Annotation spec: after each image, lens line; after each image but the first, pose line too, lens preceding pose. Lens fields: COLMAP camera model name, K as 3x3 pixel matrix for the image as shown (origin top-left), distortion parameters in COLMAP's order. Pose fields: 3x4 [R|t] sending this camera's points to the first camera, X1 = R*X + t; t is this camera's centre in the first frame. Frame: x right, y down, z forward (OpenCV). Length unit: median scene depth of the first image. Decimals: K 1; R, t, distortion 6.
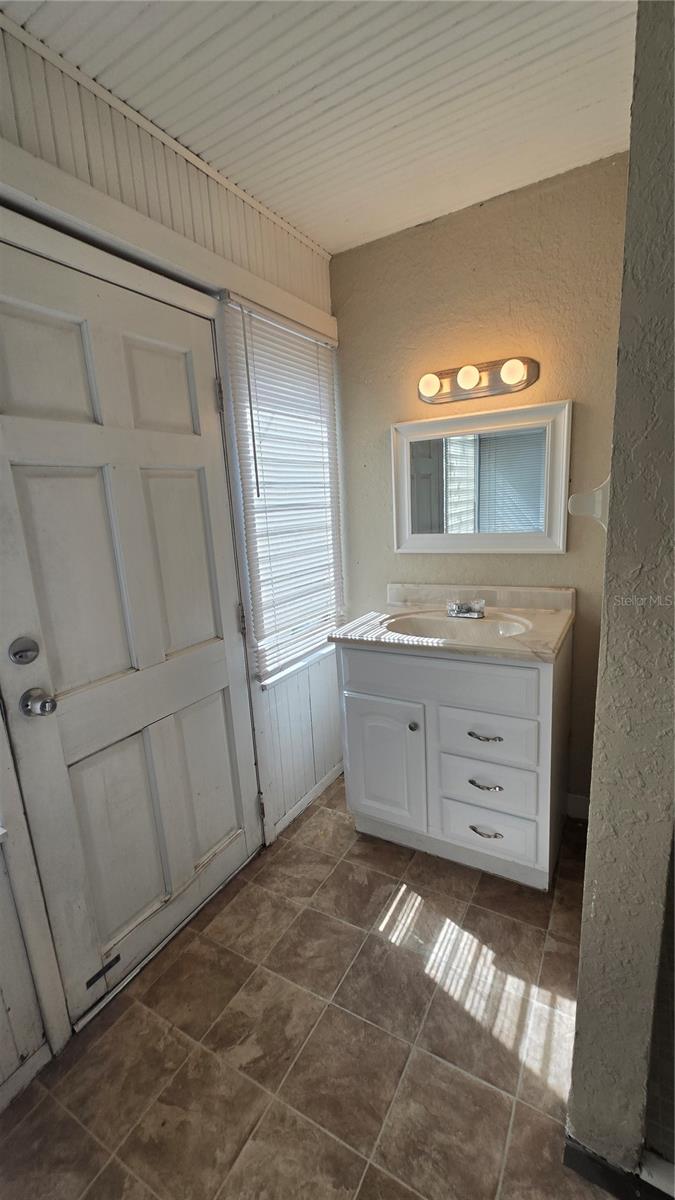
lens RADIAL K [[491.7, 0, 341.7], [0, 491.7, 608.1], [0, 0, 1]] dist [0.000878, 0.000465]
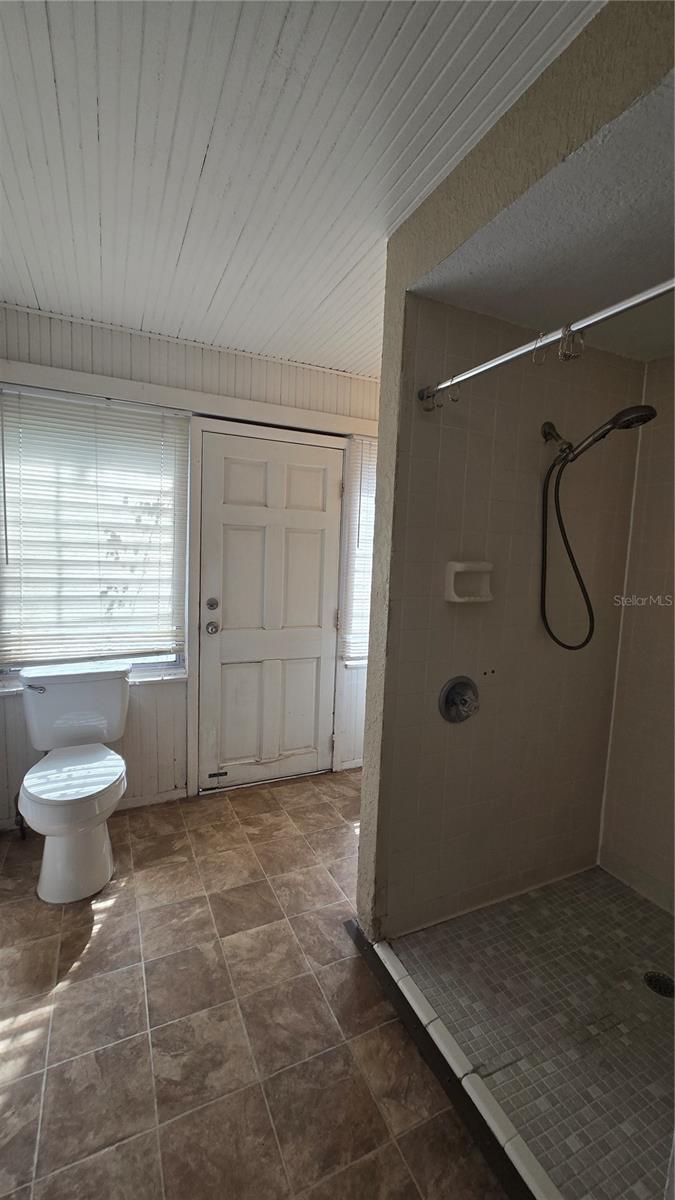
lens RADIAL K [[491.7, 0, 341.7], [0, 491.7, 608.1], [0, 0, 1]] dist [0.000878, 0.000465]
pose [[0.820499, 0.150203, -0.551561, 0.903356], [-0.203318, 0.978451, -0.035999, 0.052541], [0.534268, 0.141679, 0.833357, -0.469871]]
